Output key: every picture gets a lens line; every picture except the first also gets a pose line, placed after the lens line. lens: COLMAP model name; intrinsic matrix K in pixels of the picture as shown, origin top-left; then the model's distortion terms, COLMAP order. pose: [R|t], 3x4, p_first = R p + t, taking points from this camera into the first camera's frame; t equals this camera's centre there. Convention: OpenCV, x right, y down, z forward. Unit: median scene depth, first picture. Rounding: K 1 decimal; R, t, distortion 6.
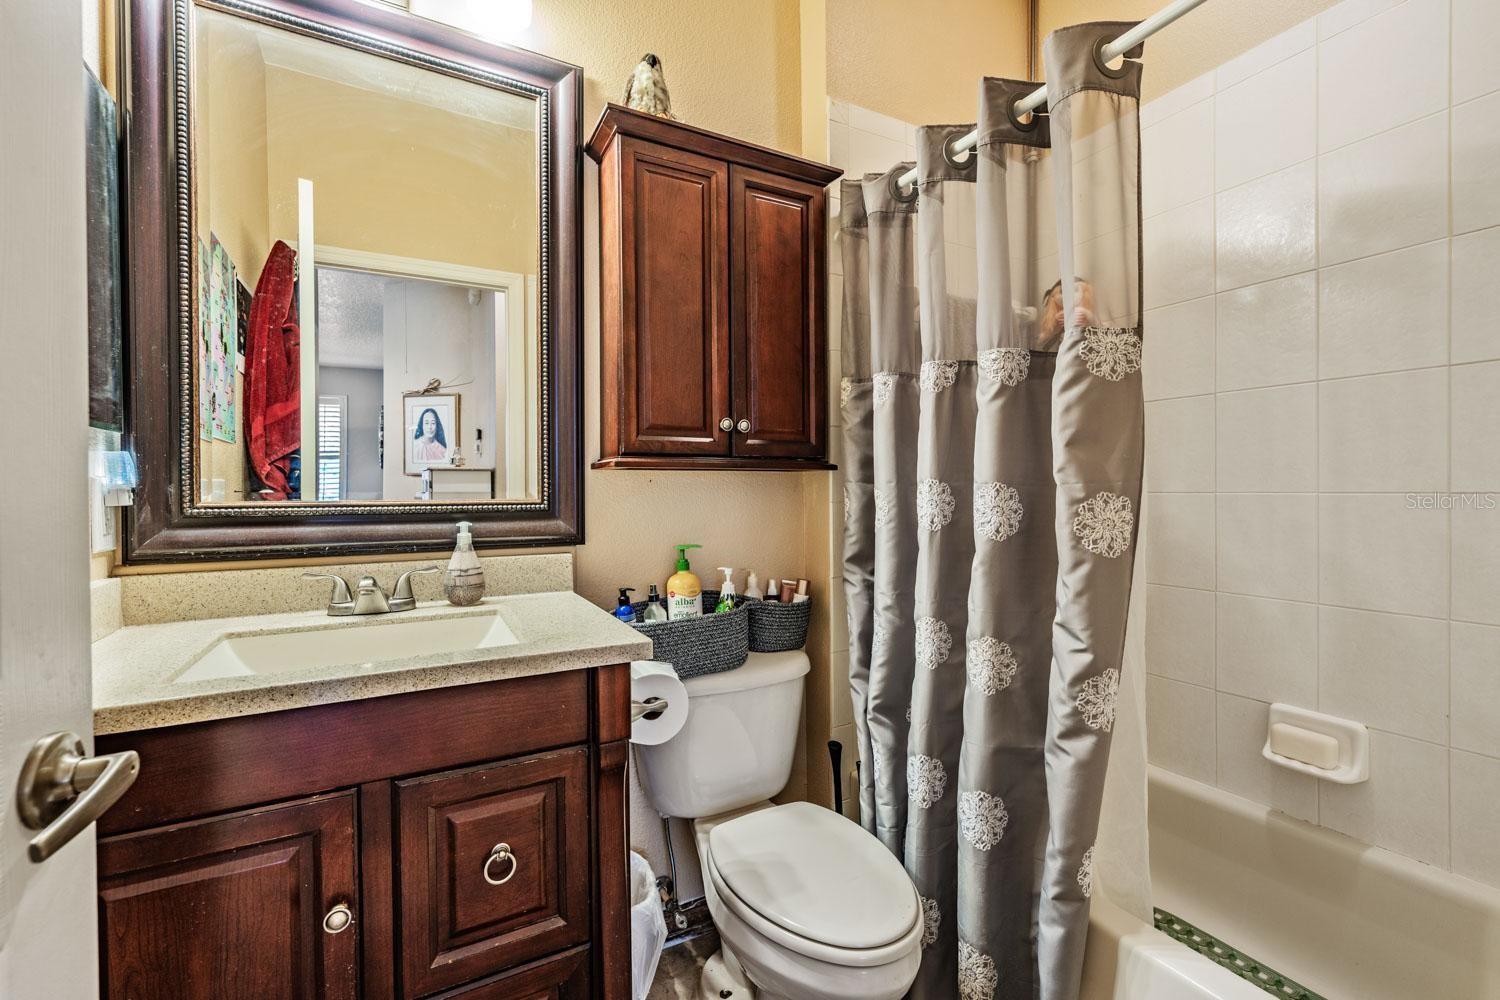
lens RADIAL K [[639.6, 0, 750.5], [0, 639.6, 494.1], [0, 0, 1]] dist [0.000775, -0.000199]
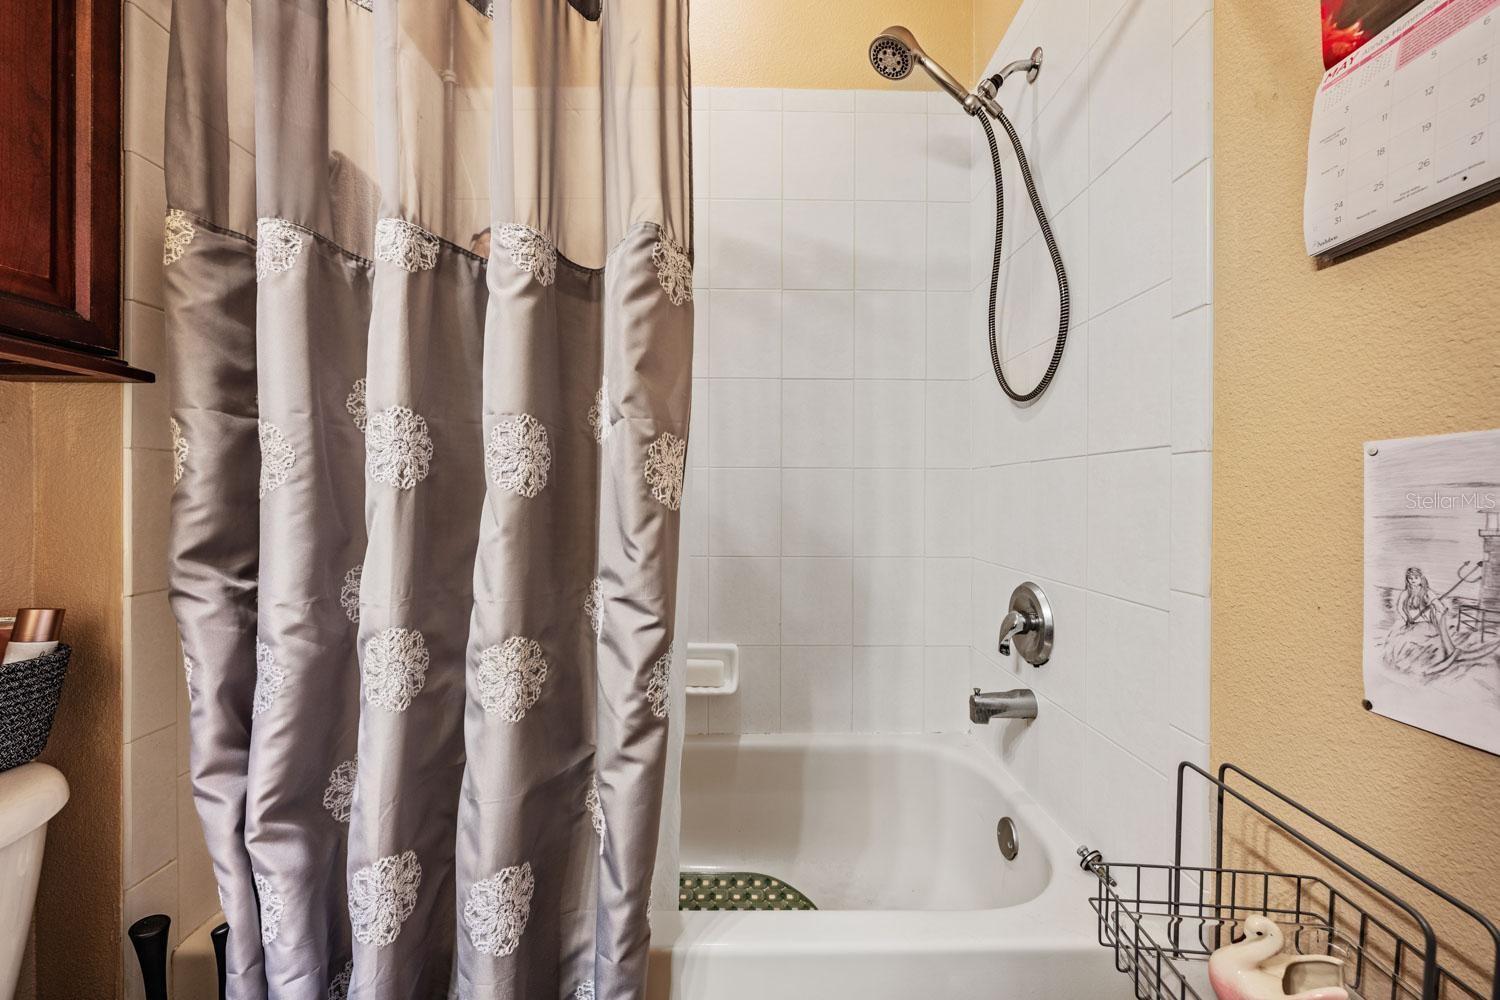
lens RADIAL K [[556.7, 0, 750.9], [0, 556.7, 496.8], [0, 0, 1]] dist [-0.003651, 0.000187]
pose [[0.479937, 0.006630, 0.877278, -0.026509], [0.000392, 0.999970, -0.007772, 0.063144], [-0.877303, 0.004074, 0.479920, 0.400227]]
